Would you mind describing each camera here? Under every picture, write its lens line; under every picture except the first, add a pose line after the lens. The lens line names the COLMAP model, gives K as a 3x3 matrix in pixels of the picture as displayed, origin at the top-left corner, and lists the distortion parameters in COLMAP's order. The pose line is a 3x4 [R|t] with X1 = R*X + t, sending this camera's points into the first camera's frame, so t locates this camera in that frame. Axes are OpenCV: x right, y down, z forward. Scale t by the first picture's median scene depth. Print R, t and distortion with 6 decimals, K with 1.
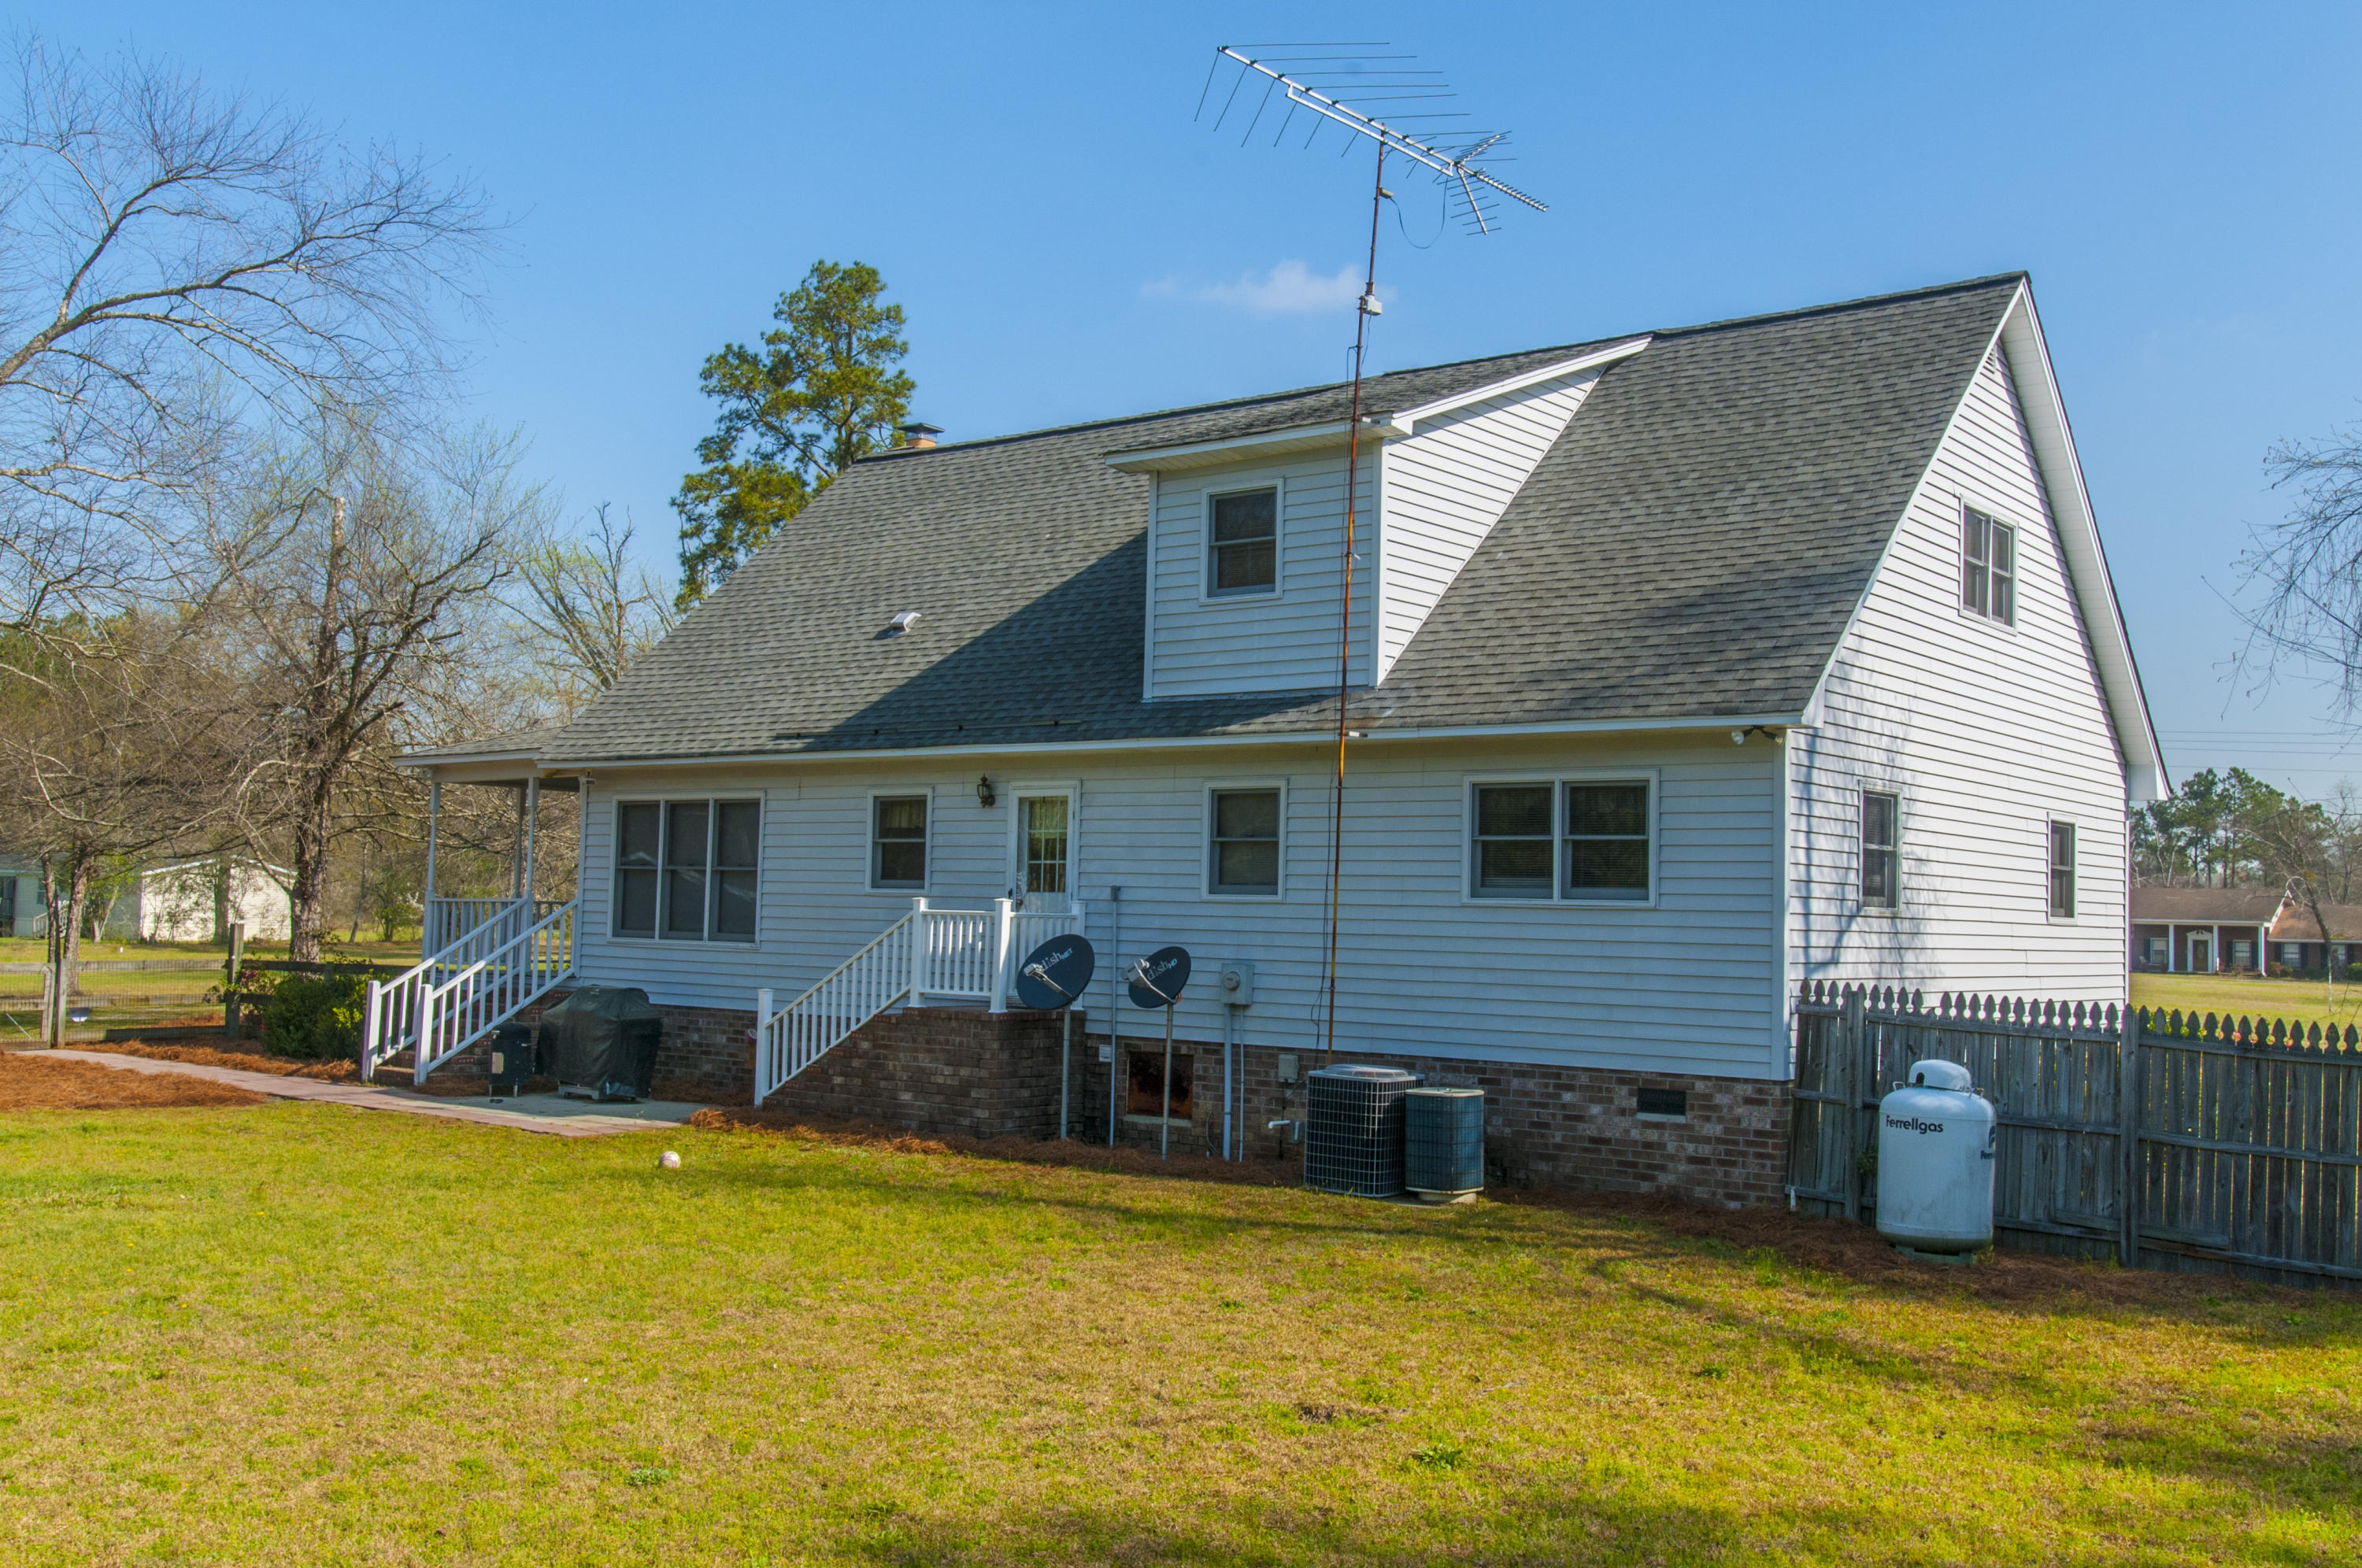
lens RADIAL K [[2196.8, 0, 1179.2], [0, 2196.8, 796.5], [0, 0, 1]] dist [0.020696, 0.000000]
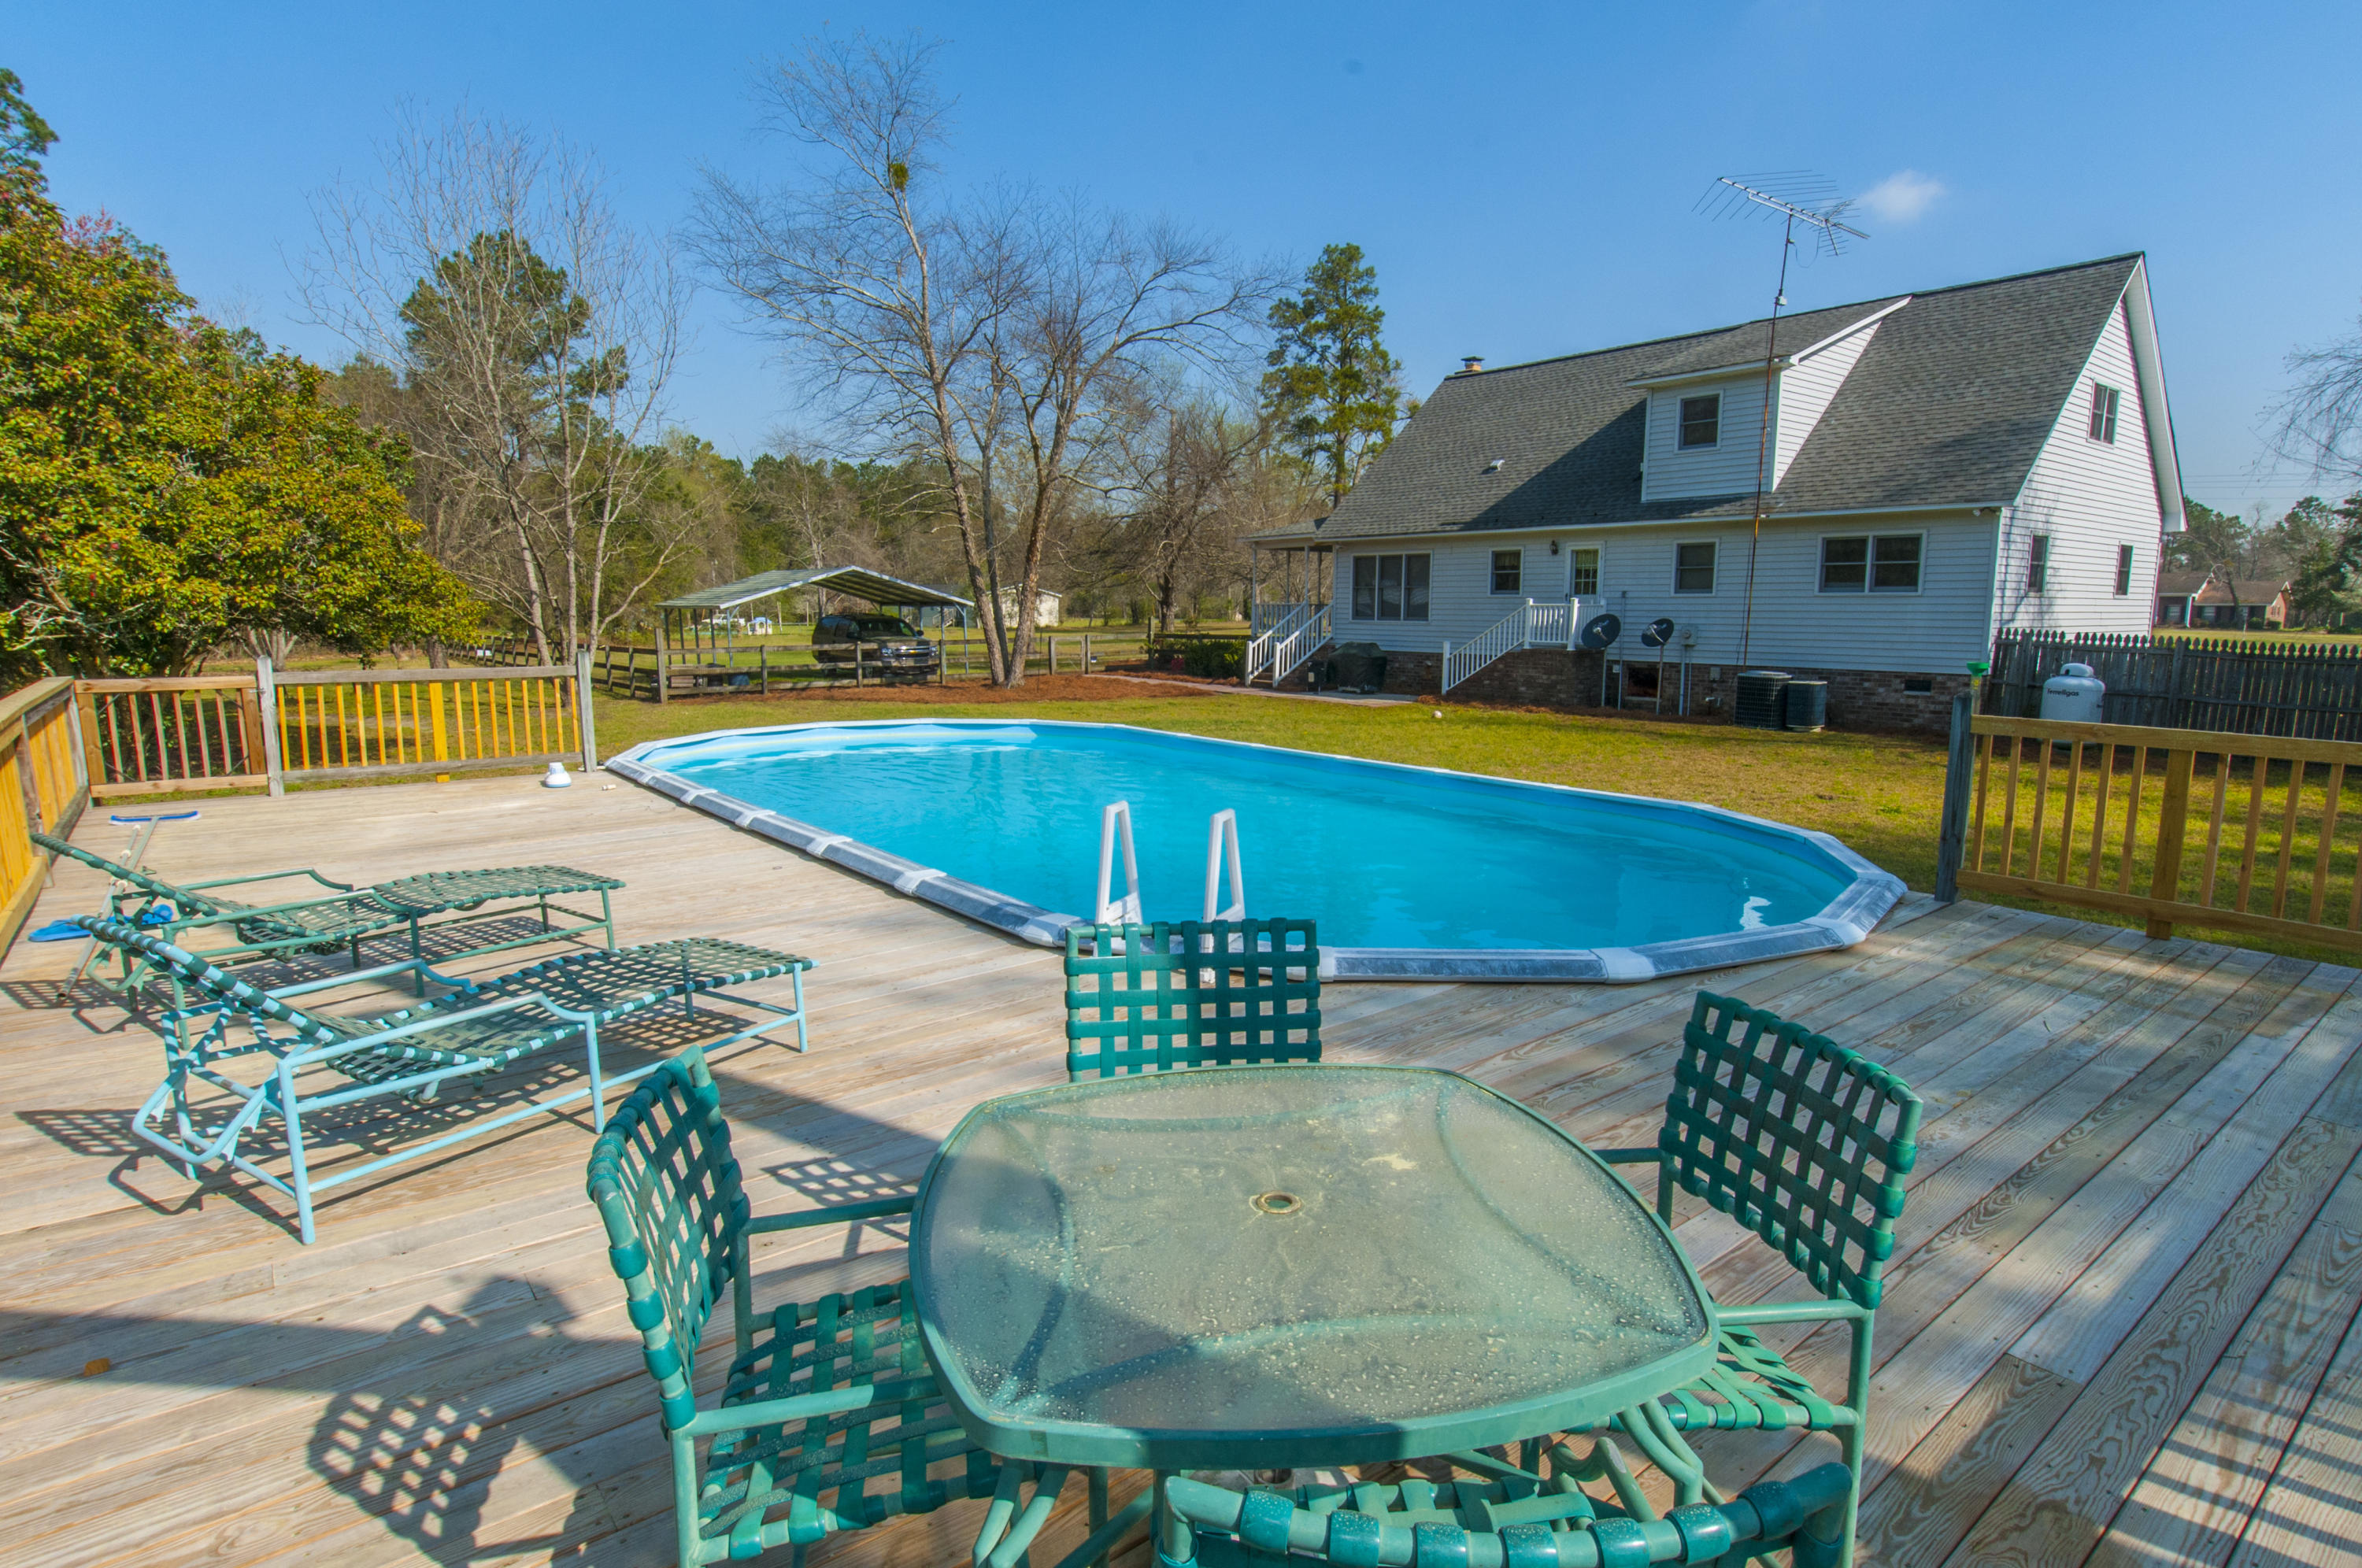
lens RADIAL K [[1215.3, 0, 1195.4], [0, 1215.3, 783.0], [0, 0, 1]] dist [0.002989, 0.000515]
pose [[0.976039, 0.010785, -0.217326, -0.176185], [0.032094, 0.980712, 0.192808, -0.017430], [0.215214, -0.195163, 0.956867, -0.262099]]
